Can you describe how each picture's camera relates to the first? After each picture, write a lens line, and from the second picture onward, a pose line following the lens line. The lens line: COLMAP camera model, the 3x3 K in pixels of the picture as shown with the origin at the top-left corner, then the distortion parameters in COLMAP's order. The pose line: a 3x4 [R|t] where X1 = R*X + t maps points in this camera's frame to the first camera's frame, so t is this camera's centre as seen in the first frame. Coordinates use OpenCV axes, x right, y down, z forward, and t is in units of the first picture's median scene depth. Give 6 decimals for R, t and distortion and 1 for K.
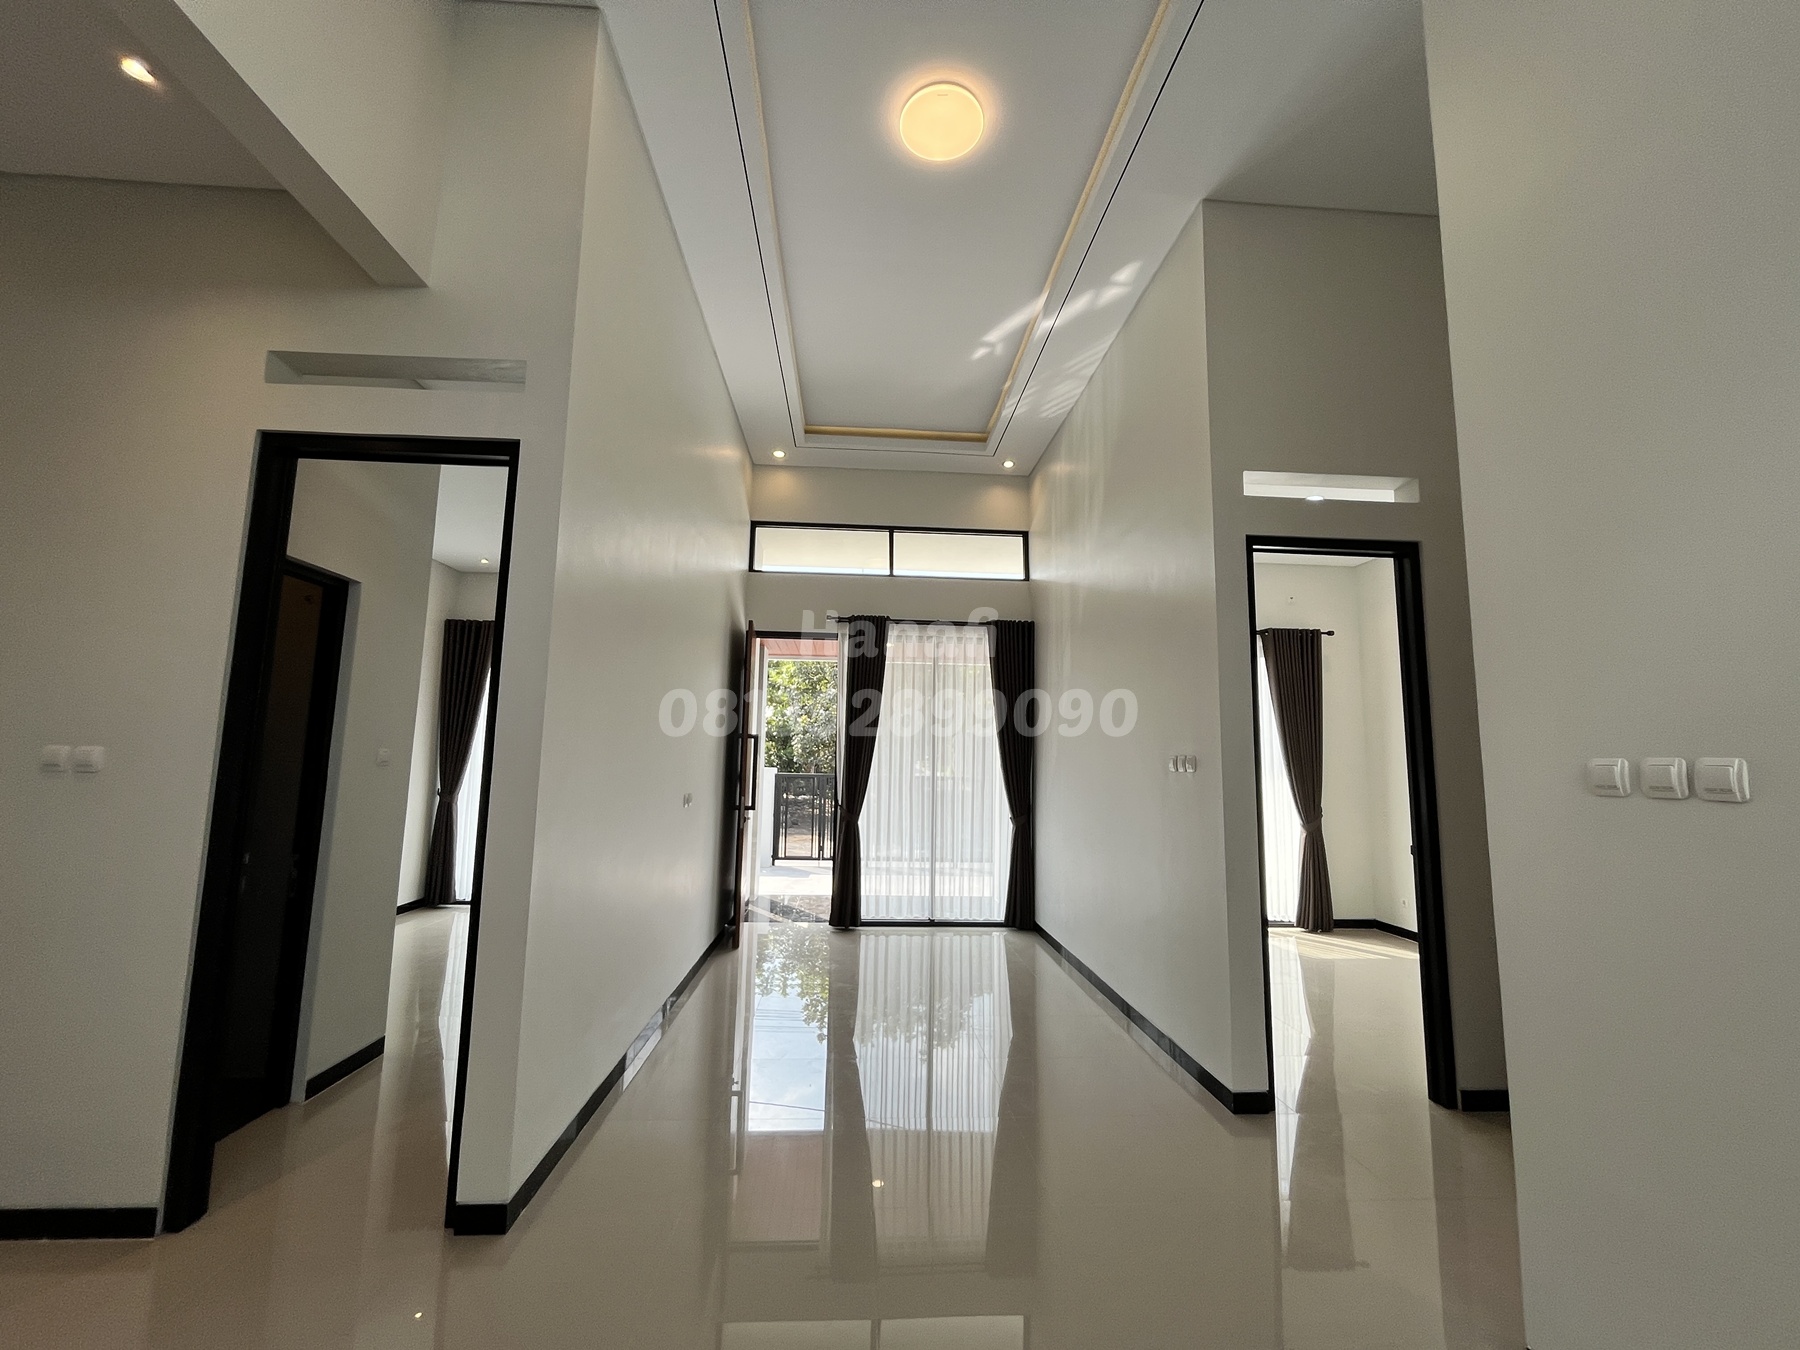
lens RADIAL K [[729.3, 0, 898.7], [0, 729.3, 676.3], [0, 0, 1]] dist [-0.001265, -0.000643]
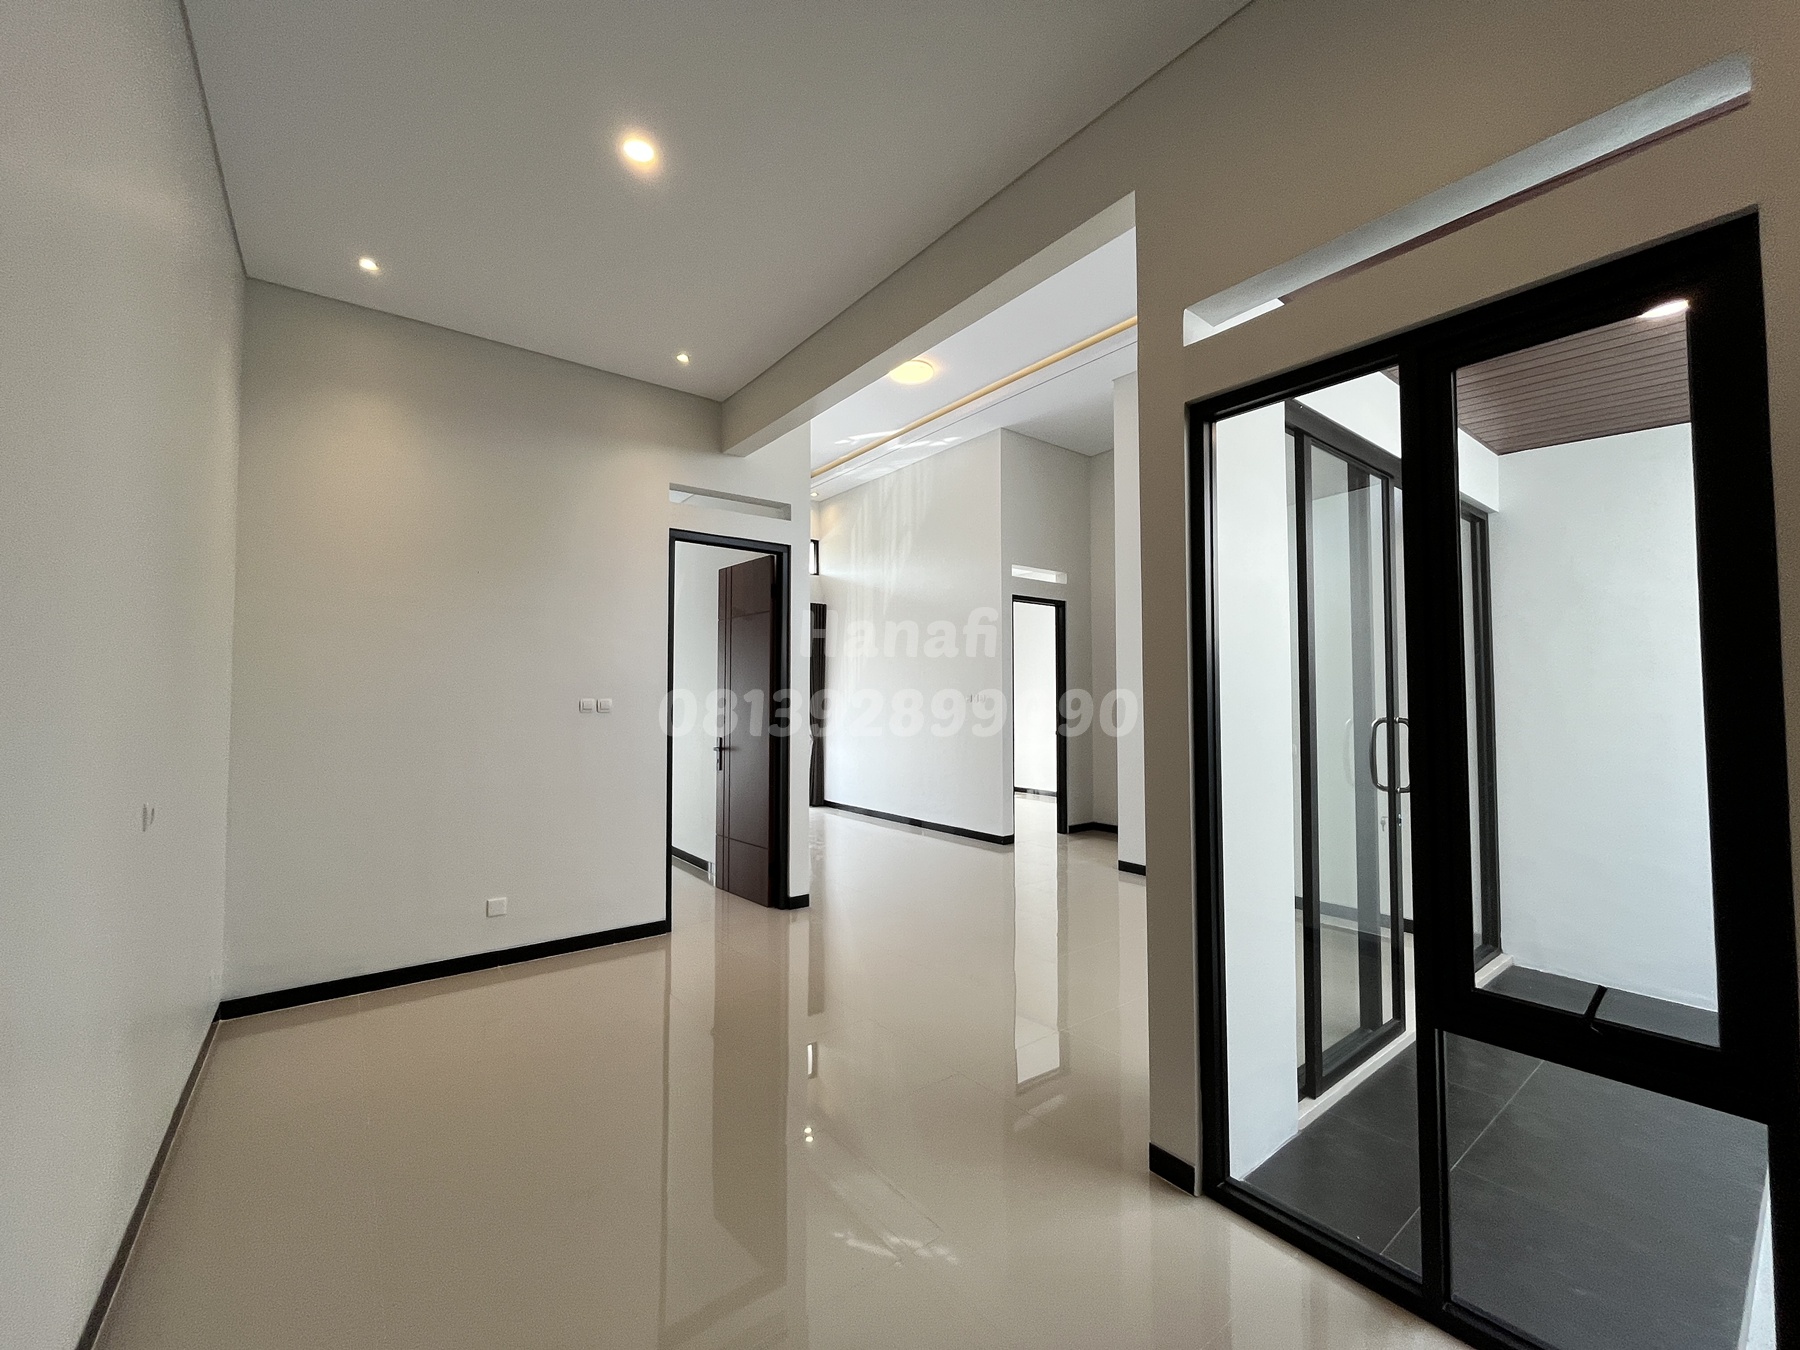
lens RADIAL K [[729.3, 0, 899.3], [0, 729.3, 668.4], [0, 0, 1]] dist [-0.001265, -0.000643]
pose [[0.823565, 0.008580, 0.567158, -1.047622], [-0.053244, 0.996640, 0.062237, -0.088799], [-0.564718, -0.081454, 0.821254, -0.635615]]
